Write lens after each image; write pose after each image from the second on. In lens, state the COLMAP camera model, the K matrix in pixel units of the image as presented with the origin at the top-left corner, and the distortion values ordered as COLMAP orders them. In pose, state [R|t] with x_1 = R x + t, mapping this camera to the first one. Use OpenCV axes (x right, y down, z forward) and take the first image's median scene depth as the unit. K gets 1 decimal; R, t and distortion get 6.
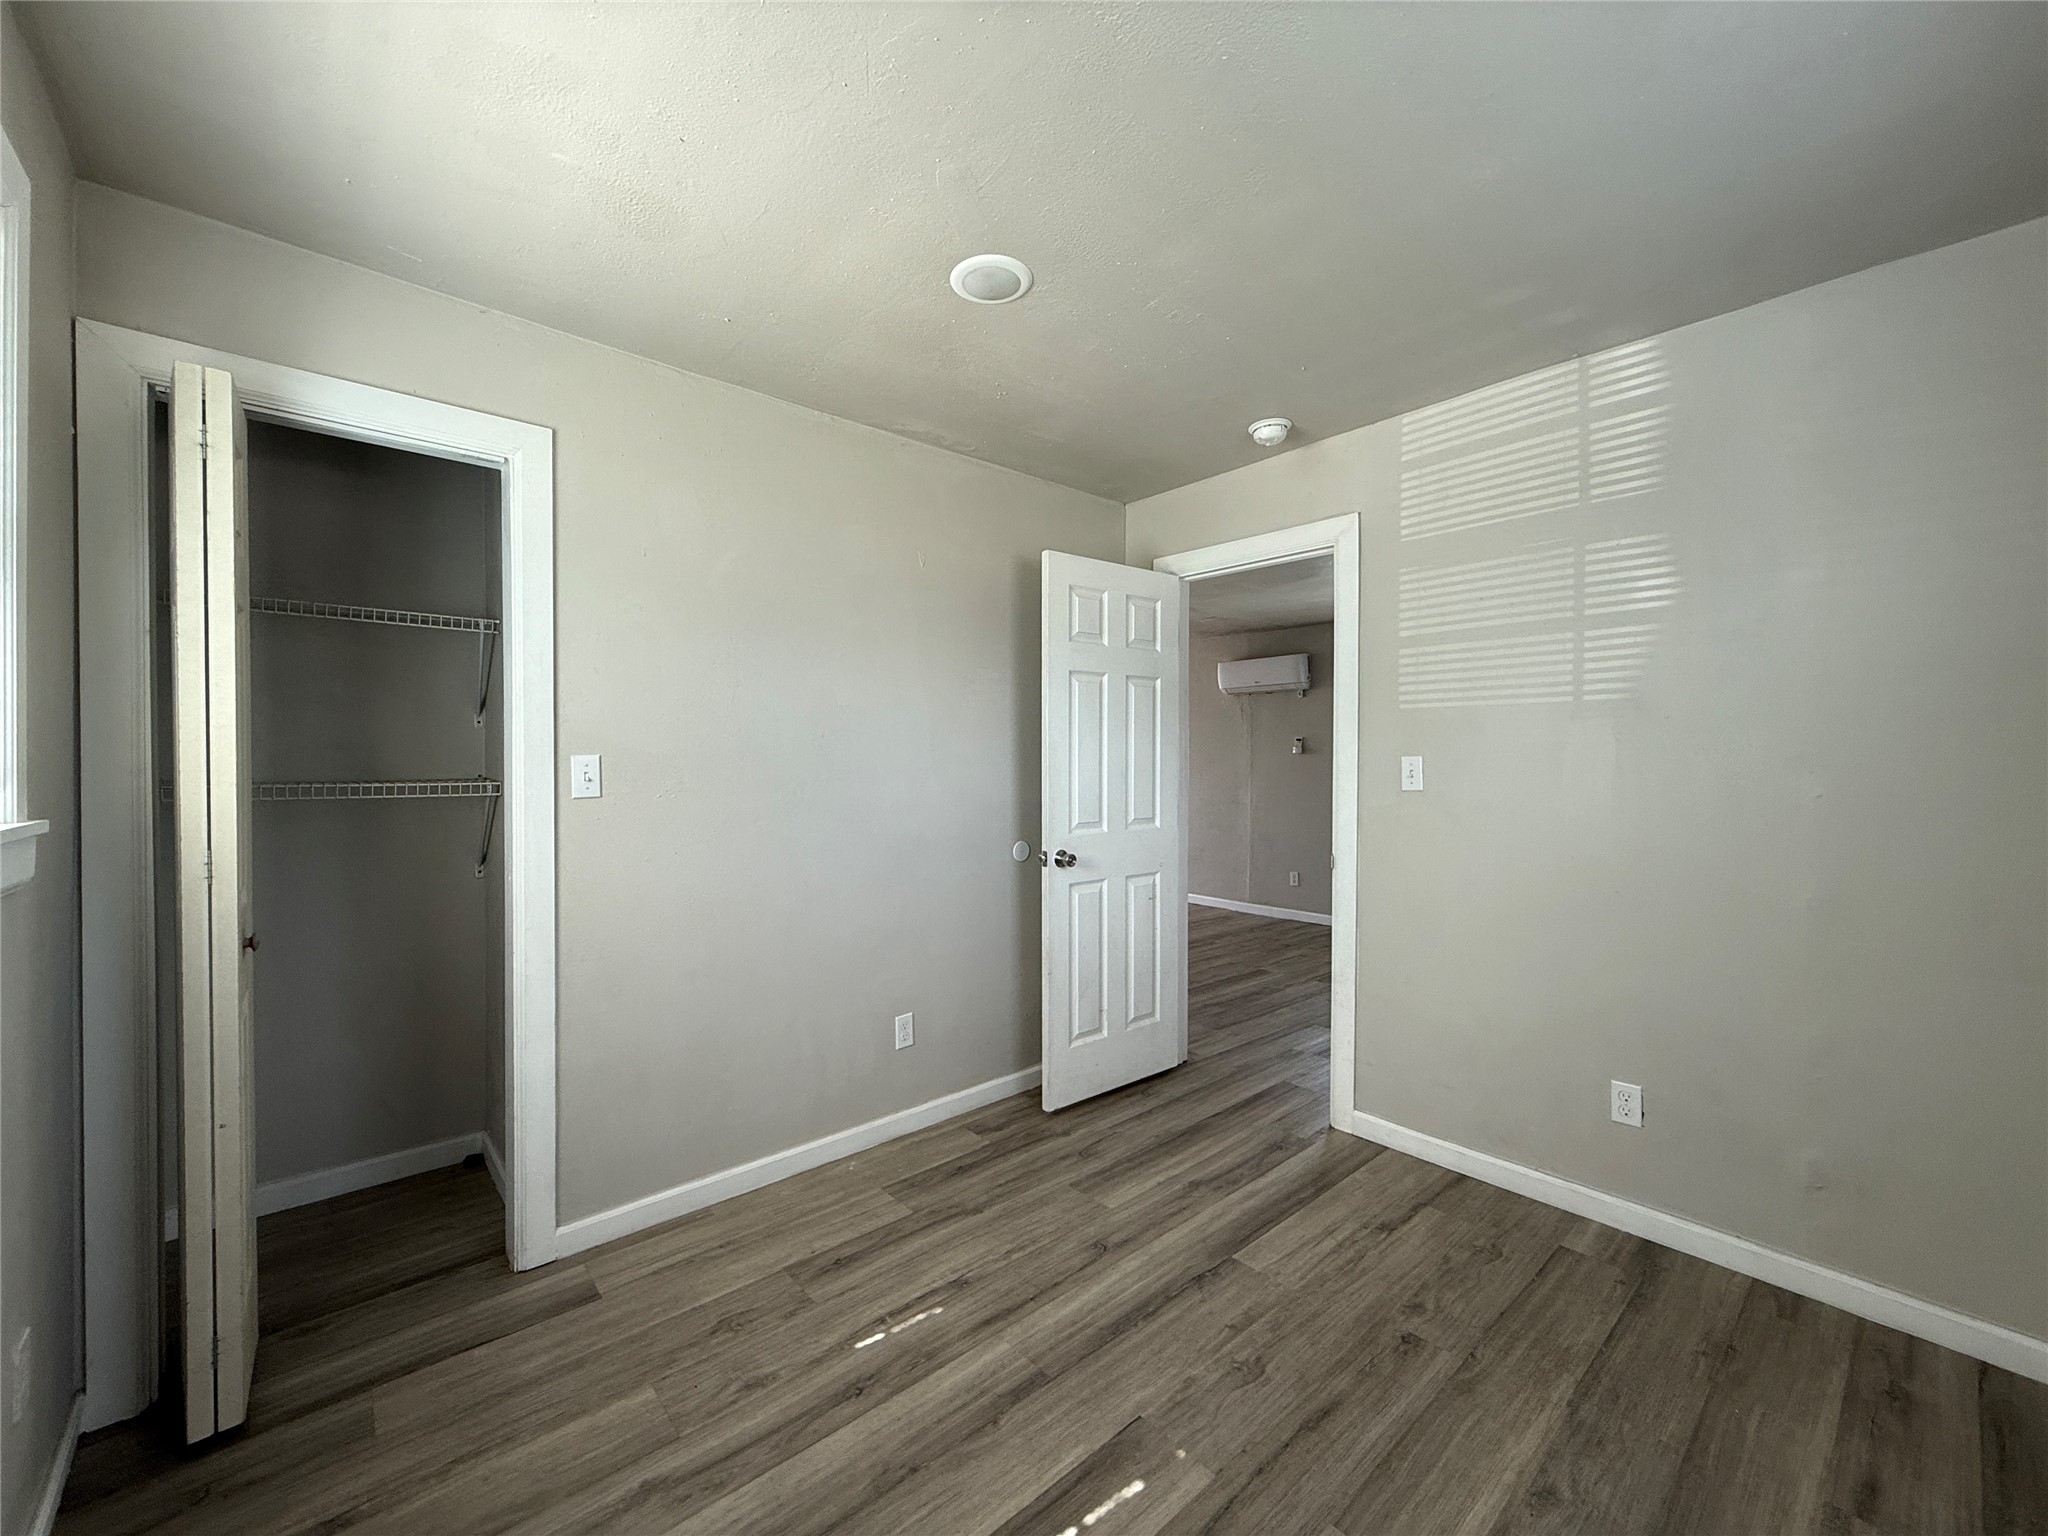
lens RADIAL K [[815.9, 0, 1040.8], [0, 815.9, 760.9], [0, 0, 1]] dist [0.000505, 0.000064]
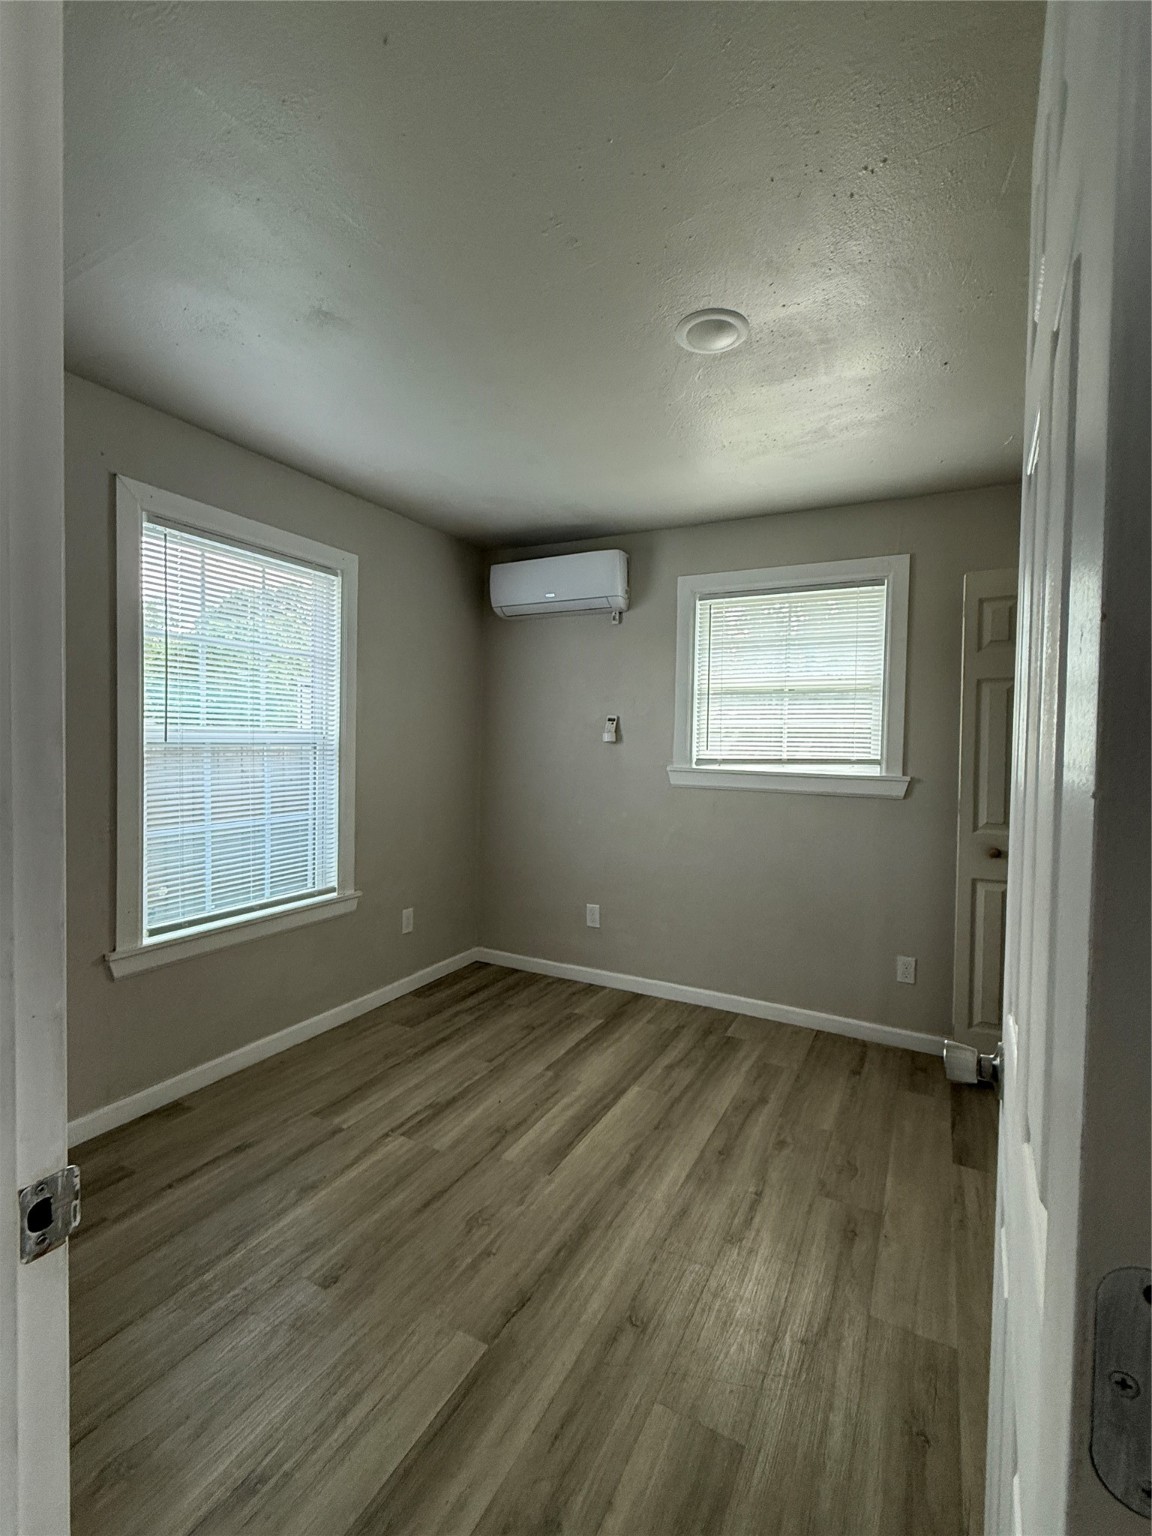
lens RADIAL K [[675.5, 0, 578.7], [0, 675.5, 777.6], [0, 0, 1]] dist [0.001878, 0.000117]
pose [[-0.939549, -0.000563, -0.342413, 0.462453], [-0.020943, 0.998221, 0.055825, -0.024735], [0.341772, 0.059622, -0.937890, 1.978518]]
